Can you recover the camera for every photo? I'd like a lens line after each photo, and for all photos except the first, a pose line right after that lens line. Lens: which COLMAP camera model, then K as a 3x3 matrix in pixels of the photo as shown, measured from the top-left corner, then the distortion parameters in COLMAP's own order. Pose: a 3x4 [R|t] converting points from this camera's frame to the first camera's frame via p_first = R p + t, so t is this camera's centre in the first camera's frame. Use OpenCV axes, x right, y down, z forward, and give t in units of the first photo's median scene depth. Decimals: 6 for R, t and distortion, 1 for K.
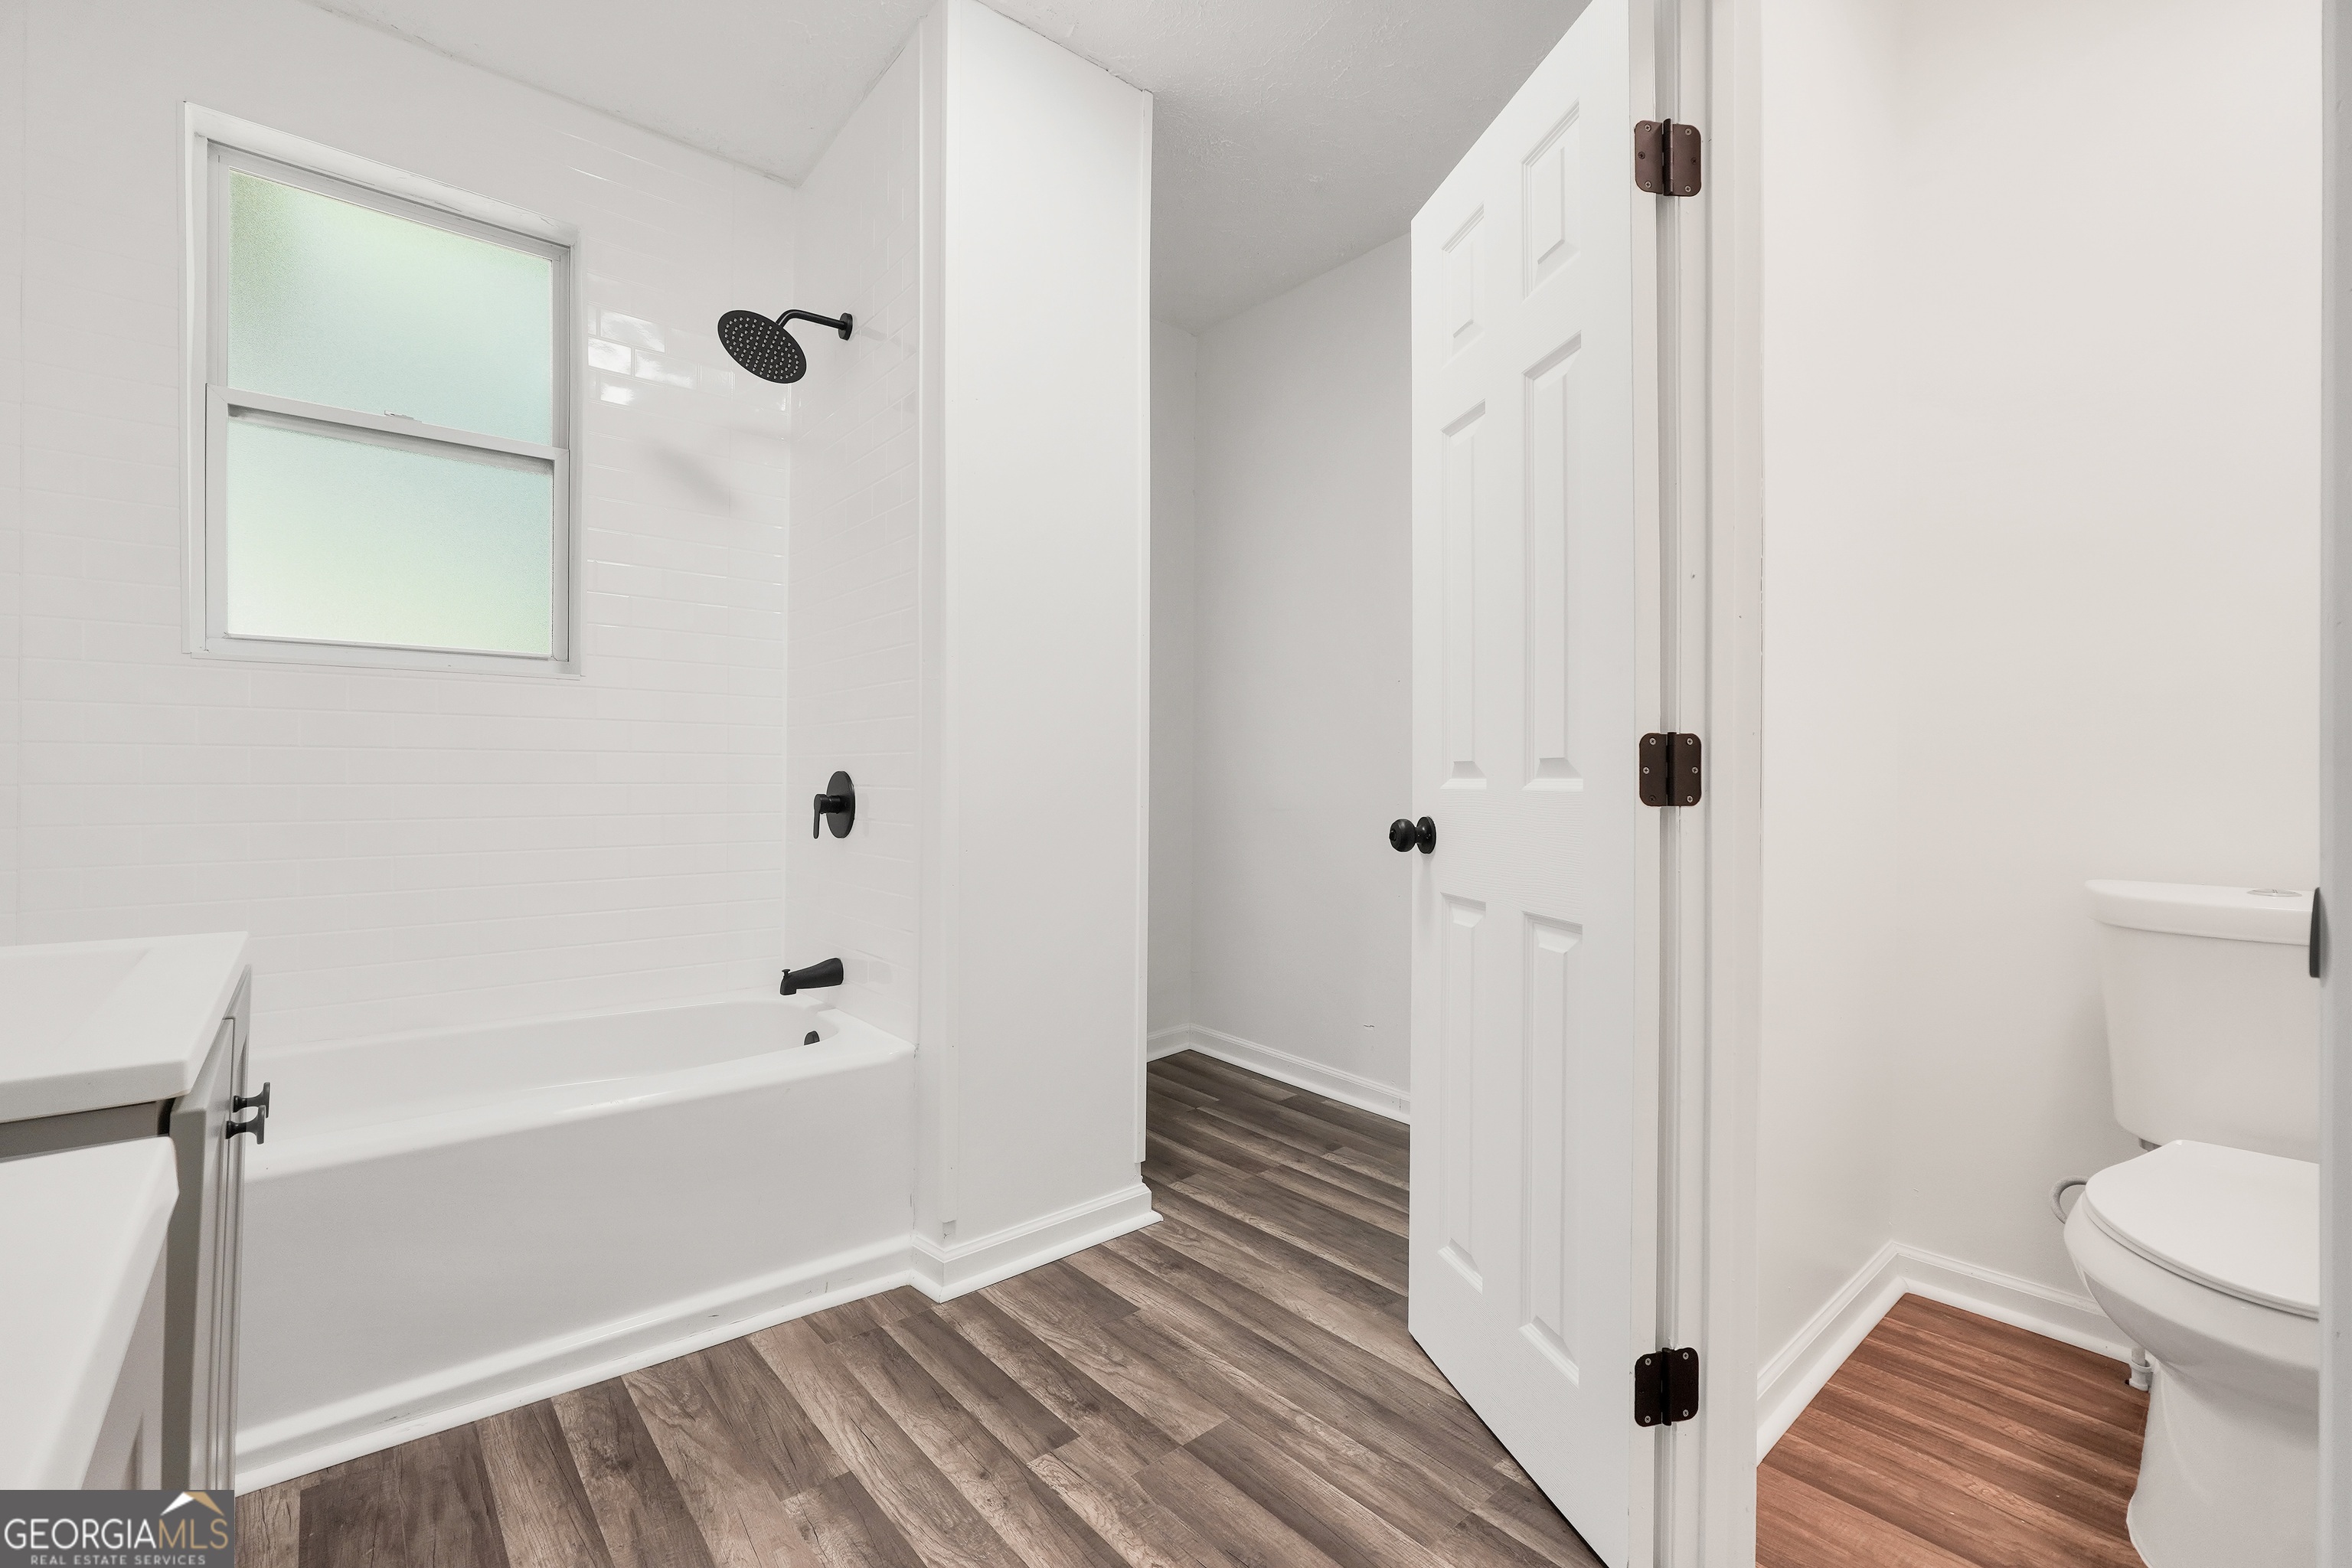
lens RADIAL K [[999.7, 0, 1159.6], [0, 999.7, 791.5], [0, 0, 1]] dist [-0.018954, 0.008029]
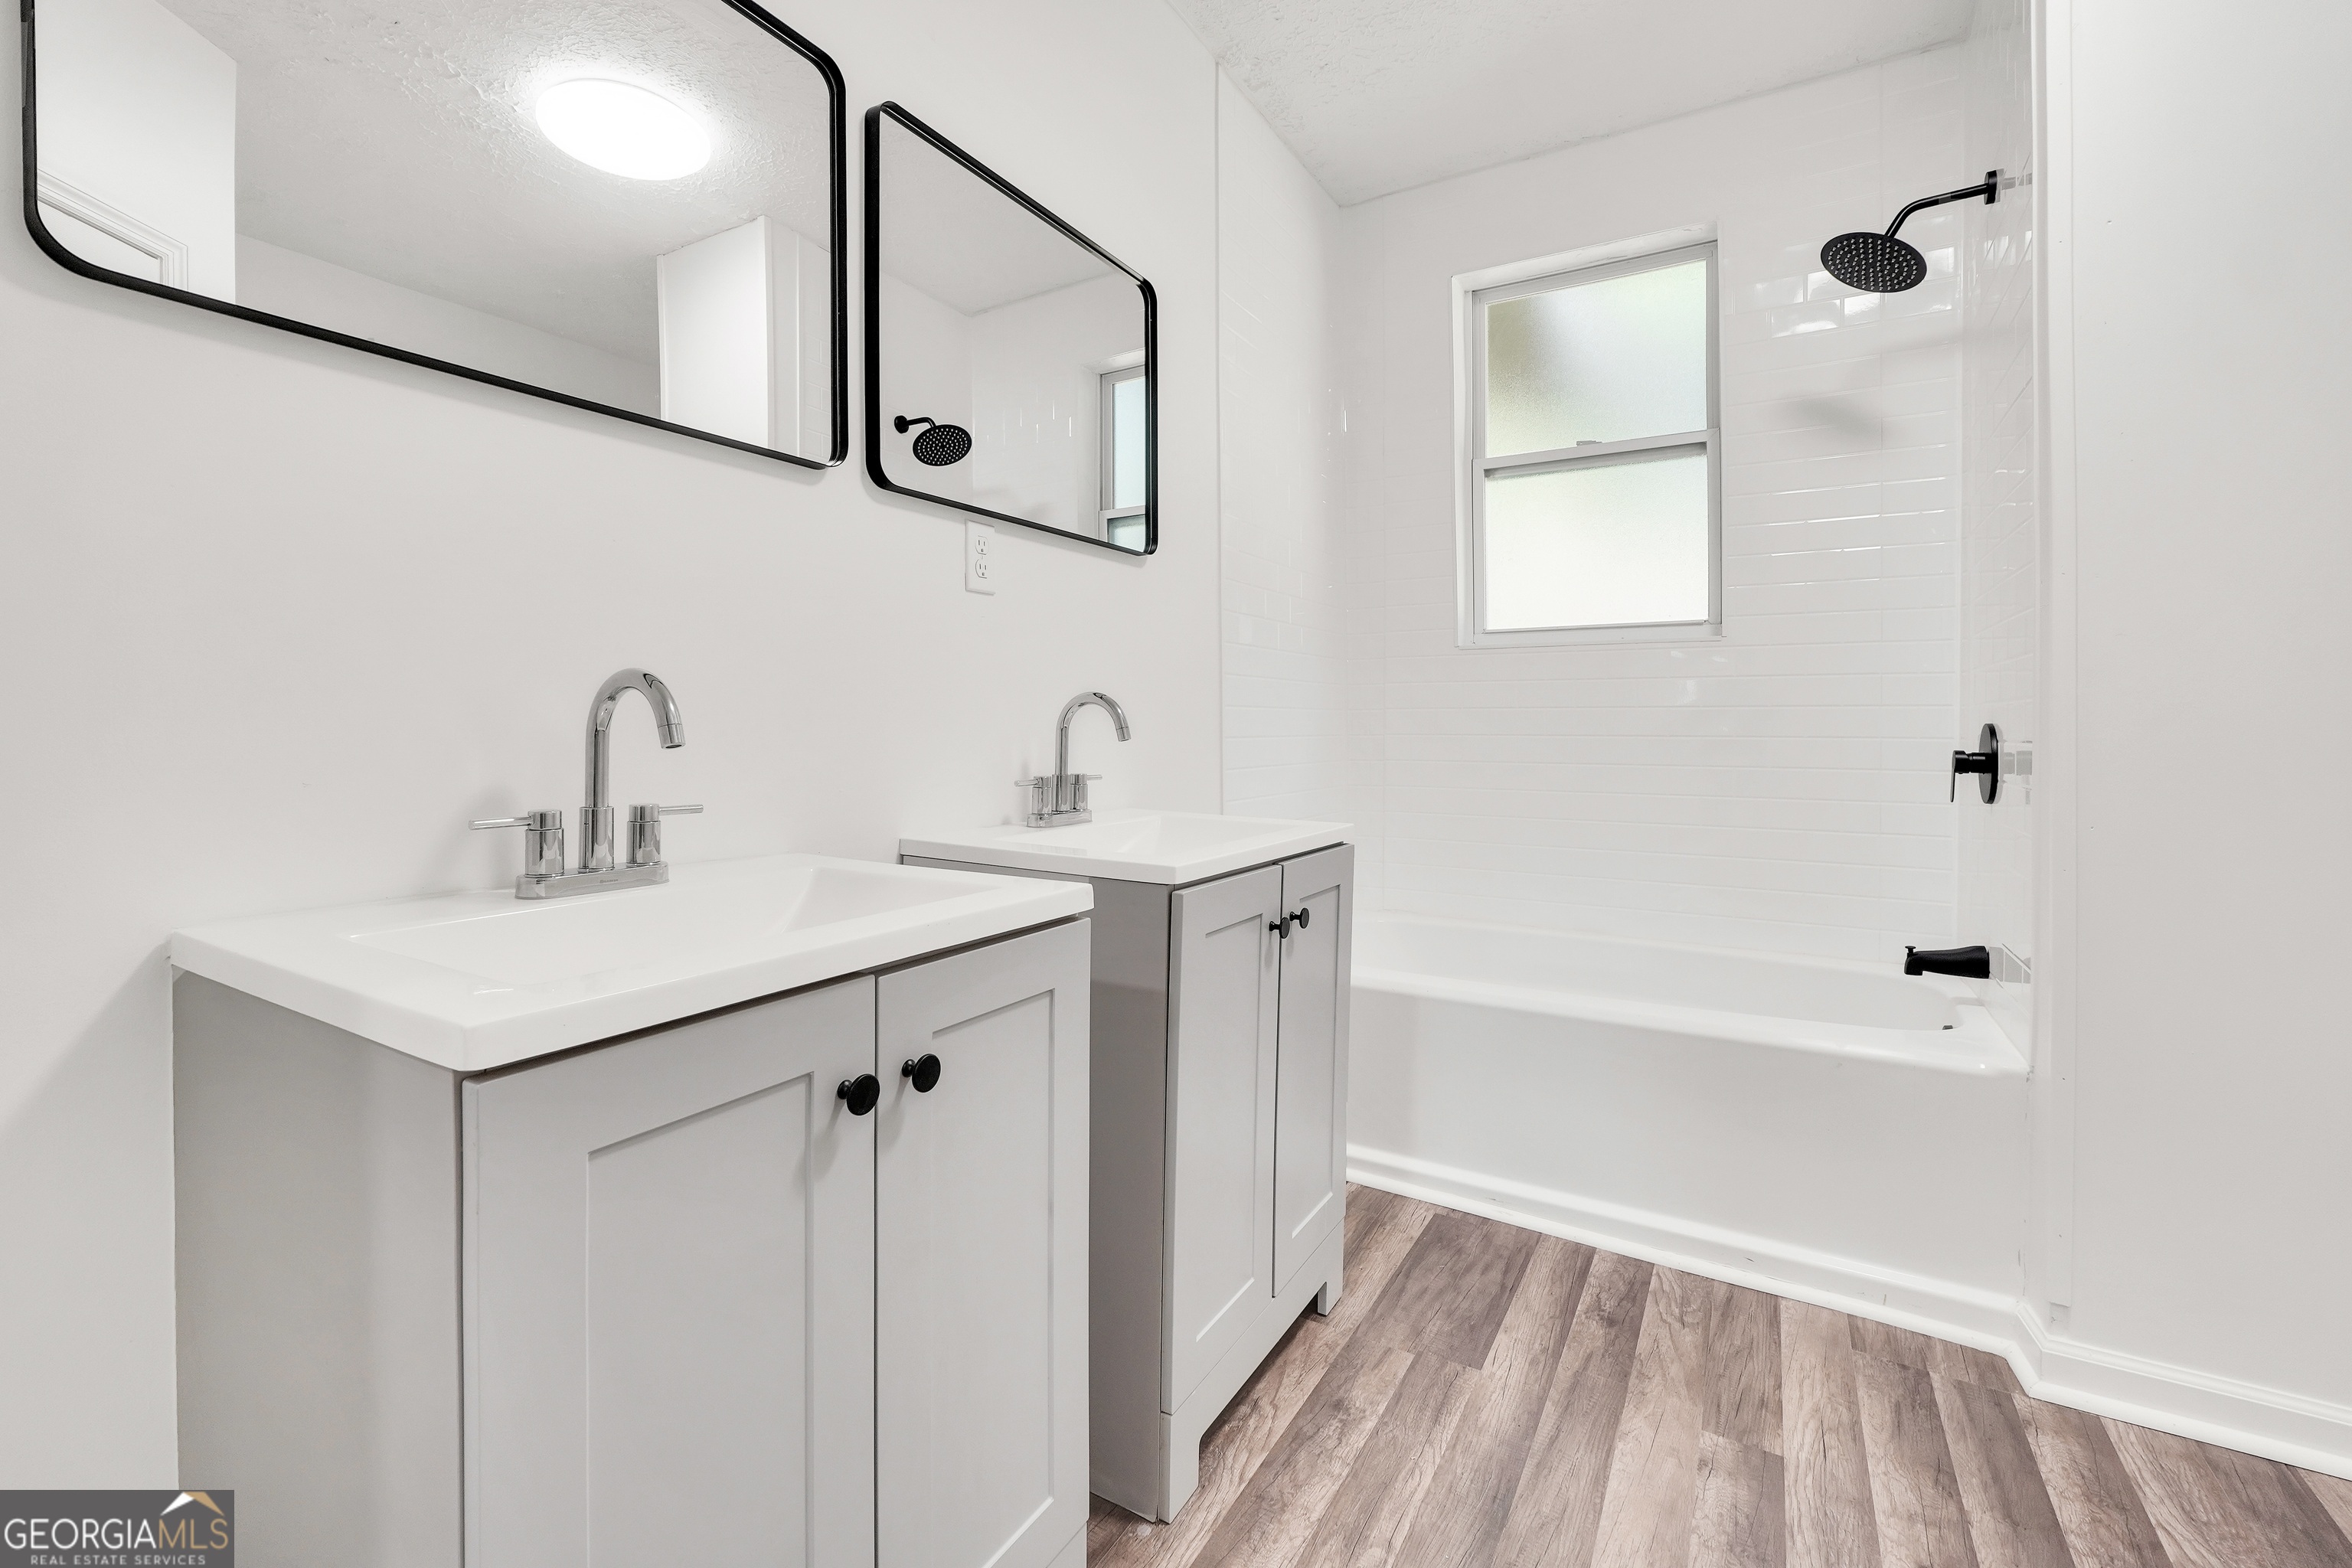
lens RADIAL K [[1014.1, 0, 1178.3], [0, 1014.1, 759.9], [0, 0, 1]] dist [-0.015879, 0.005997]
pose [[0.330362, 0.026737, -0.943476, 0.309055], [-0.015033, 0.999621, 0.023064, 0.001429], [0.943735, 0.006564, 0.330638, 0.100635]]
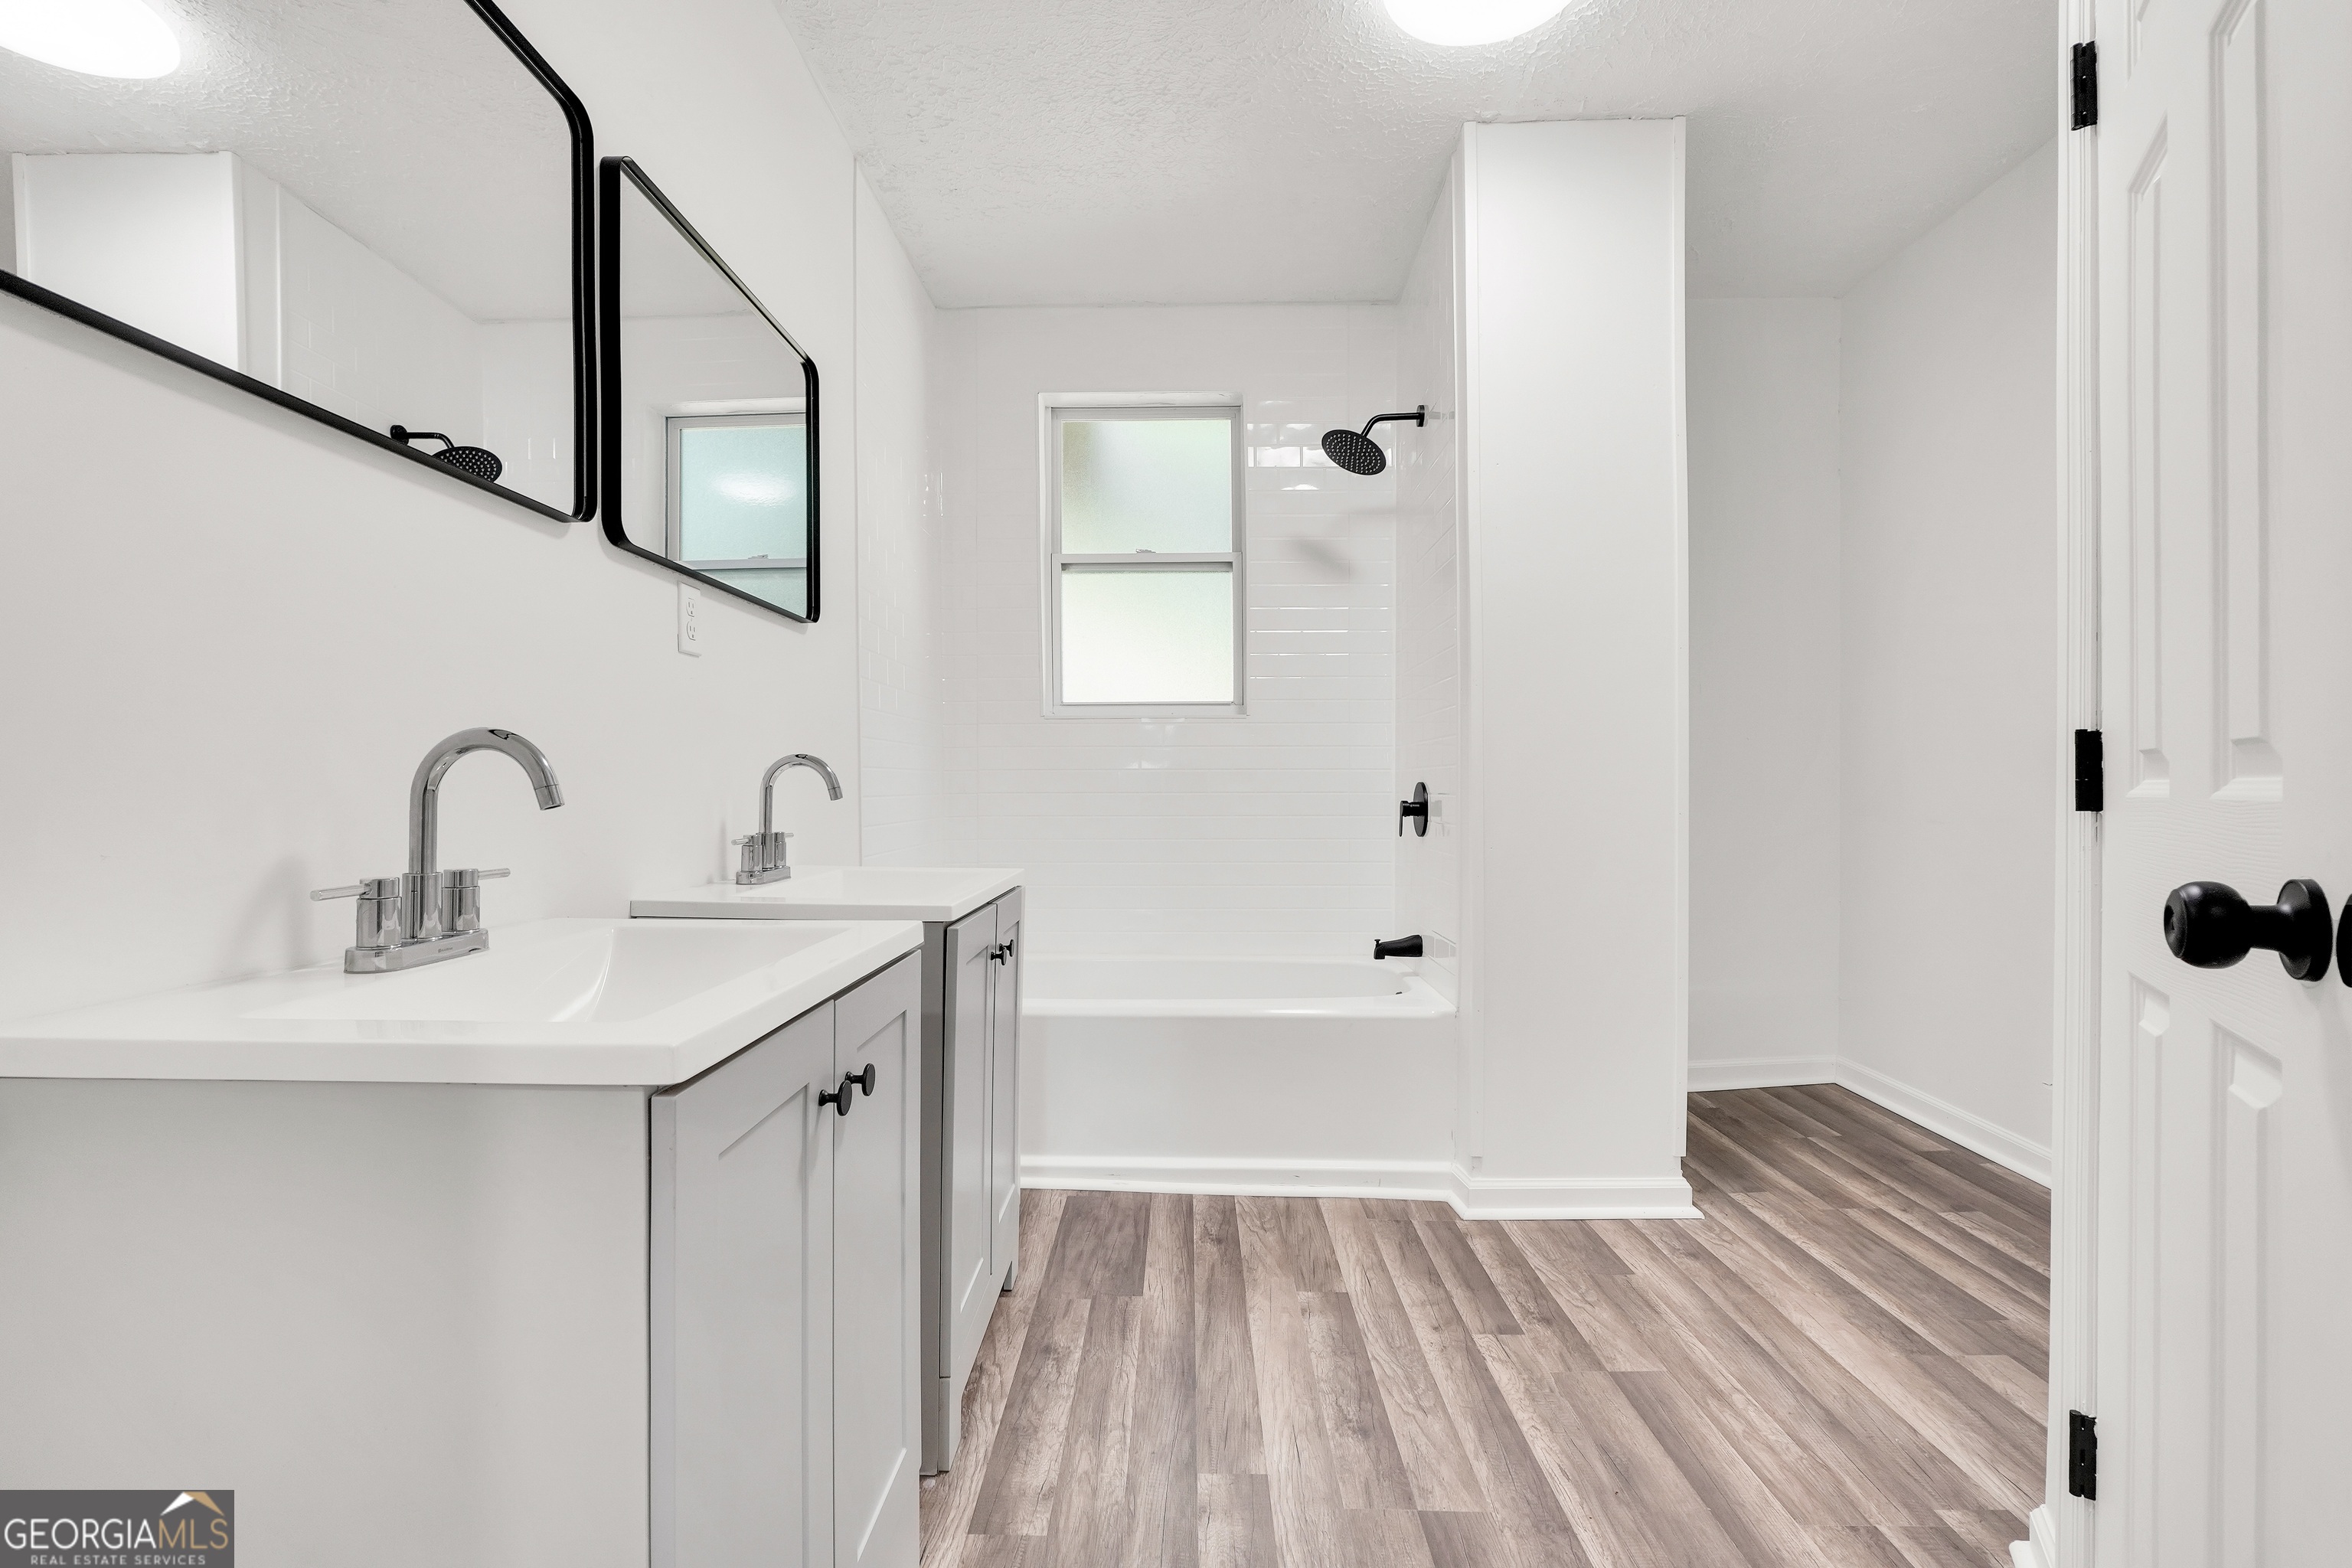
lens RADIAL K [[992.6, 0, 1182.3], [0, 992.6, 830.5], [0, 0, 1]] dist [-0.008020, 0.000606]
pose [[0.756449, 0.023292, -0.653638, 0.314290], [-0.004859, 0.999538, 0.029996, 0.005127], [0.654035, -0.019515, 0.756213, -0.137610]]
